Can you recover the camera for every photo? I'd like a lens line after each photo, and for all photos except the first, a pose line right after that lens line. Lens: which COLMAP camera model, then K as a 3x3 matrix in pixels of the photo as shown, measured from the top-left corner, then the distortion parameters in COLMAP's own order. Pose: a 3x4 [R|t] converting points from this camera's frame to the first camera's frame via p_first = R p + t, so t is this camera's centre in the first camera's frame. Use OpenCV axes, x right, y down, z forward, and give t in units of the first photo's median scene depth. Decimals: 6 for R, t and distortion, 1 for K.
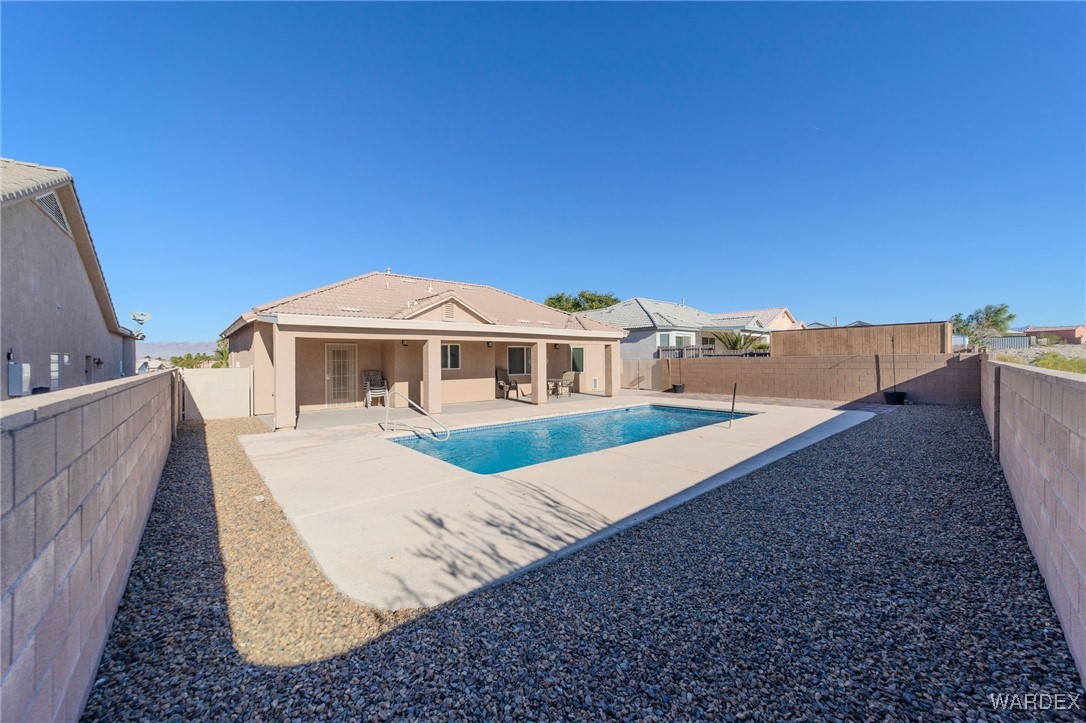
lens RADIAL K [[413.0, 0, 541.2], [0, 413.0, 361.4], [0, 0, 1]] dist [-0.020905, 0.010229]
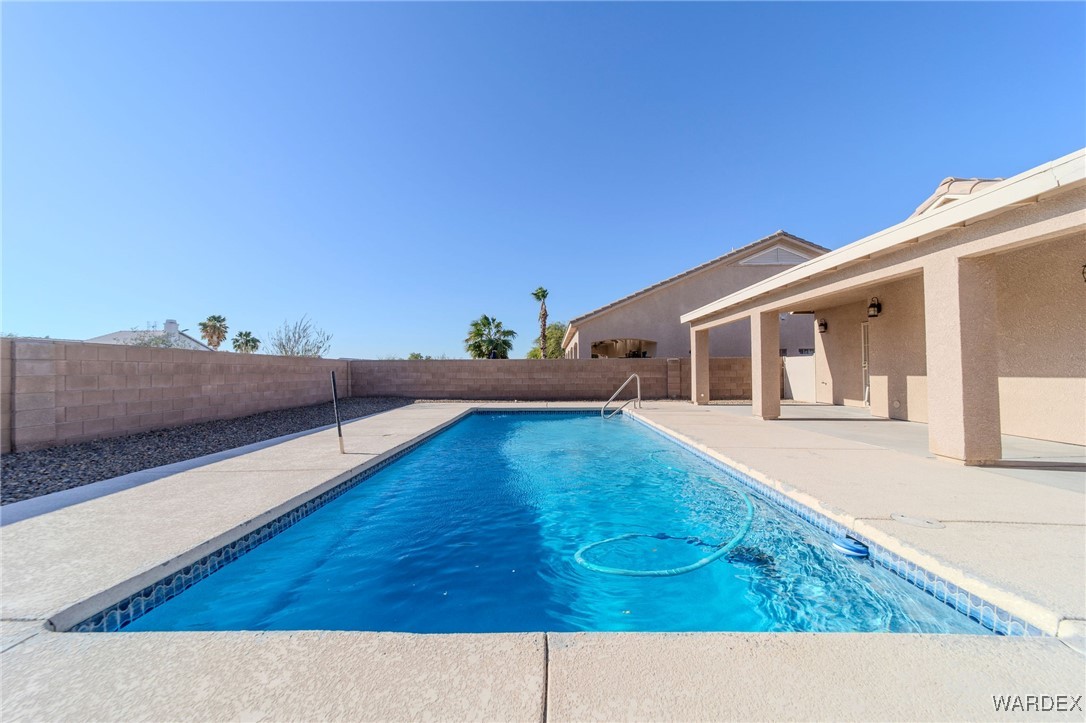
lens RADIAL K [[413.0, 0, 541.2], [0, 413.0, 361.4], [0, 0, 1]] dist [-0.020905, 0.010229]
pose [[-0.664398, -0.003980, -0.747368, 0.355445], [0.009293, 0.999865, -0.013586, 0.025542], [0.747321, -0.015971, -0.664271, 0.807095]]
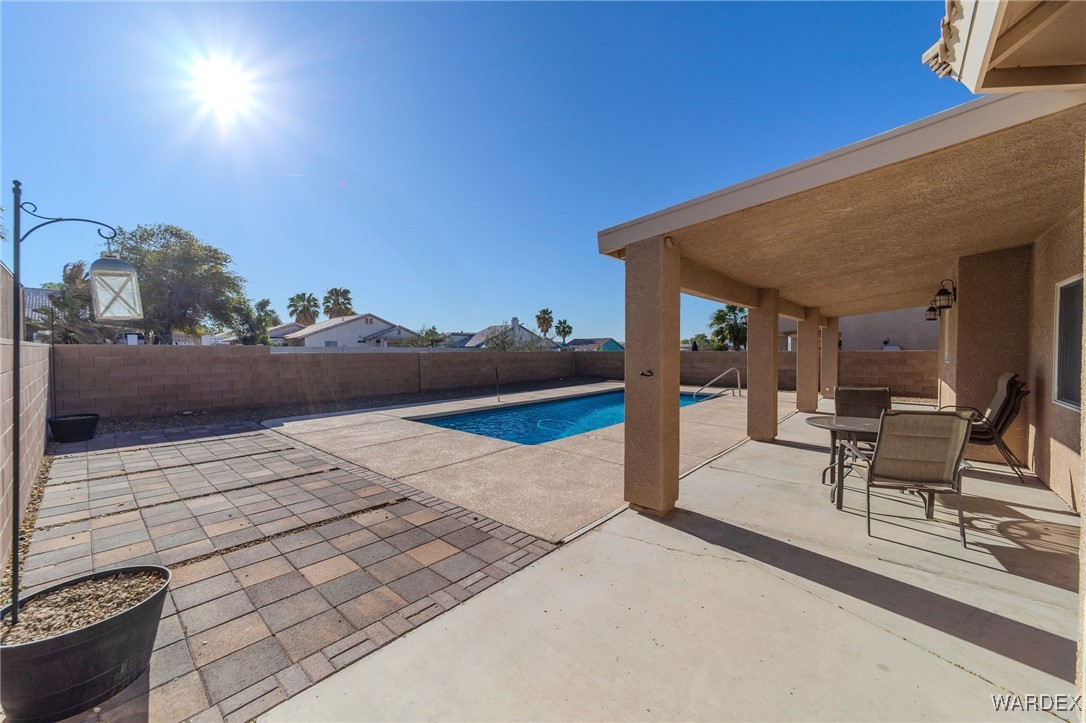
lens RADIAL K [[413.0, 0, 541.2], [0, 413.0, 361.4], [0, 0, 1]] dist [-0.020905, 0.010229]
pose [[-0.991207, 0.017071, -0.131211, 0.253750], [0.012948, 0.999397, 0.032213, -0.002746], [0.131682, 0.030231, -0.990831, 1.192095]]
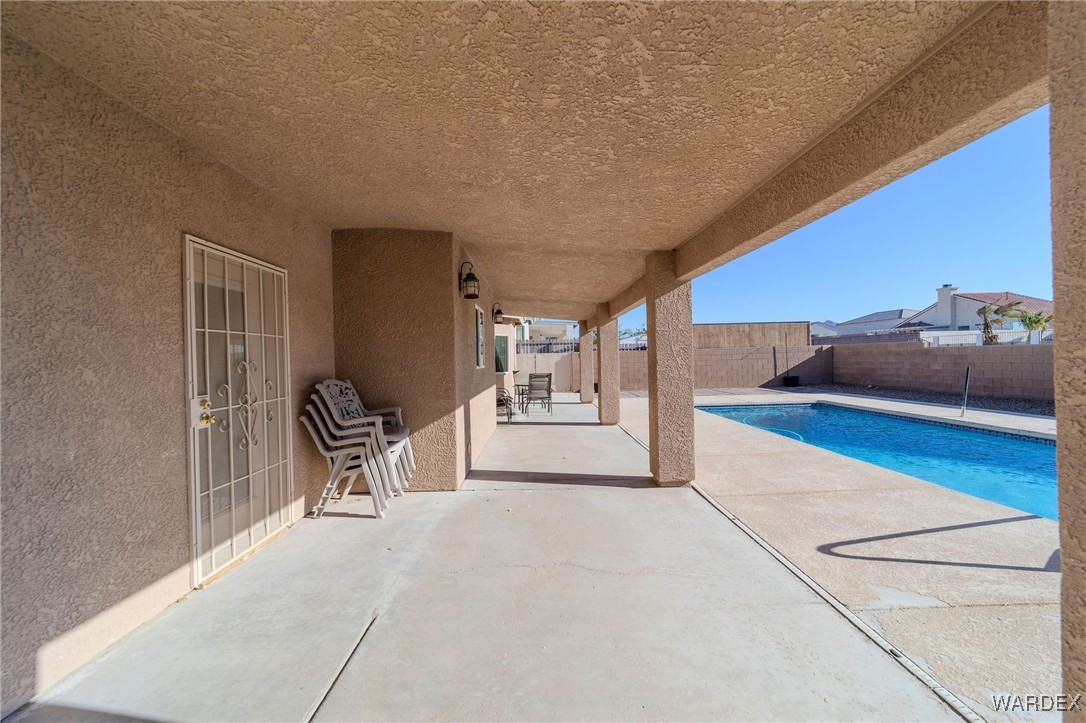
lens RADIAL K [[413.0, 0, 541.2], [0, 413.0, 361.4], [0, 0, 1]] dist [-0.020905, 0.010229]
pose [[0.649204, -0.011582, 0.760526, -0.428373], [0.020602, 0.999785, -0.002361, 0.012377], [-0.760335, 0.017201, 0.649303, 0.574006]]
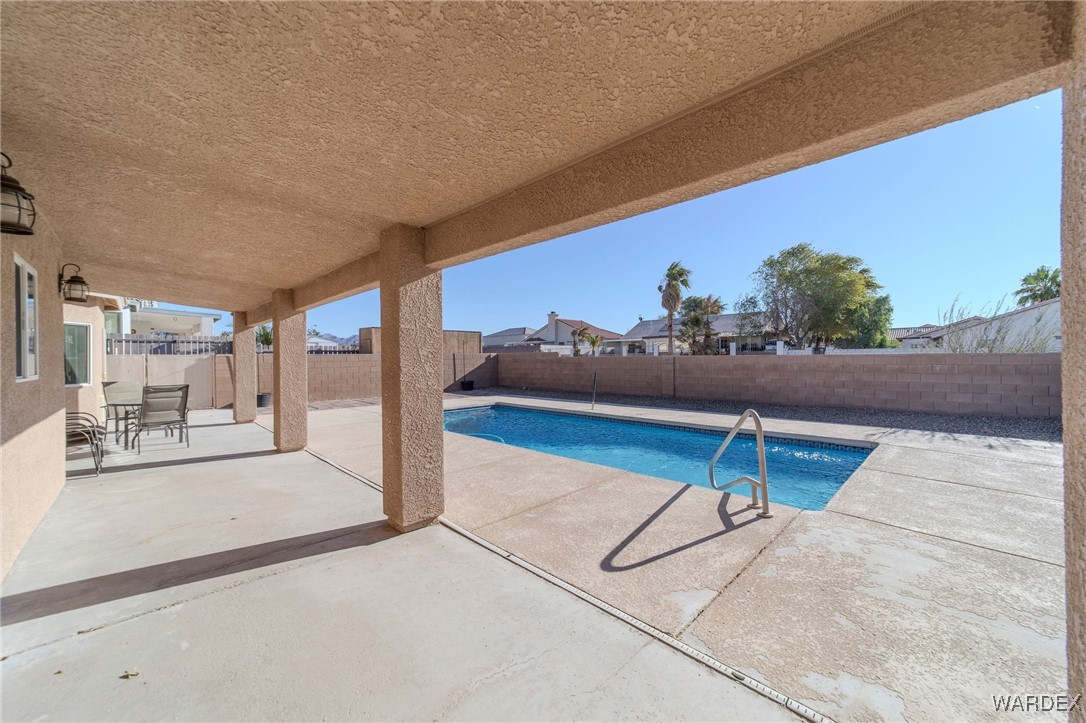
lens RADIAL K [[413.0, 0, 541.2], [0, 413.0, 361.4], [0, 0, 1]] dist [-0.020905, 0.010229]
pose [[-0.062600, 0.002211, 0.998036, -0.387278], [0.012680, 0.999919, -0.001419, 0.010953], [-0.997958, 0.012566, -0.062623, 0.628829]]
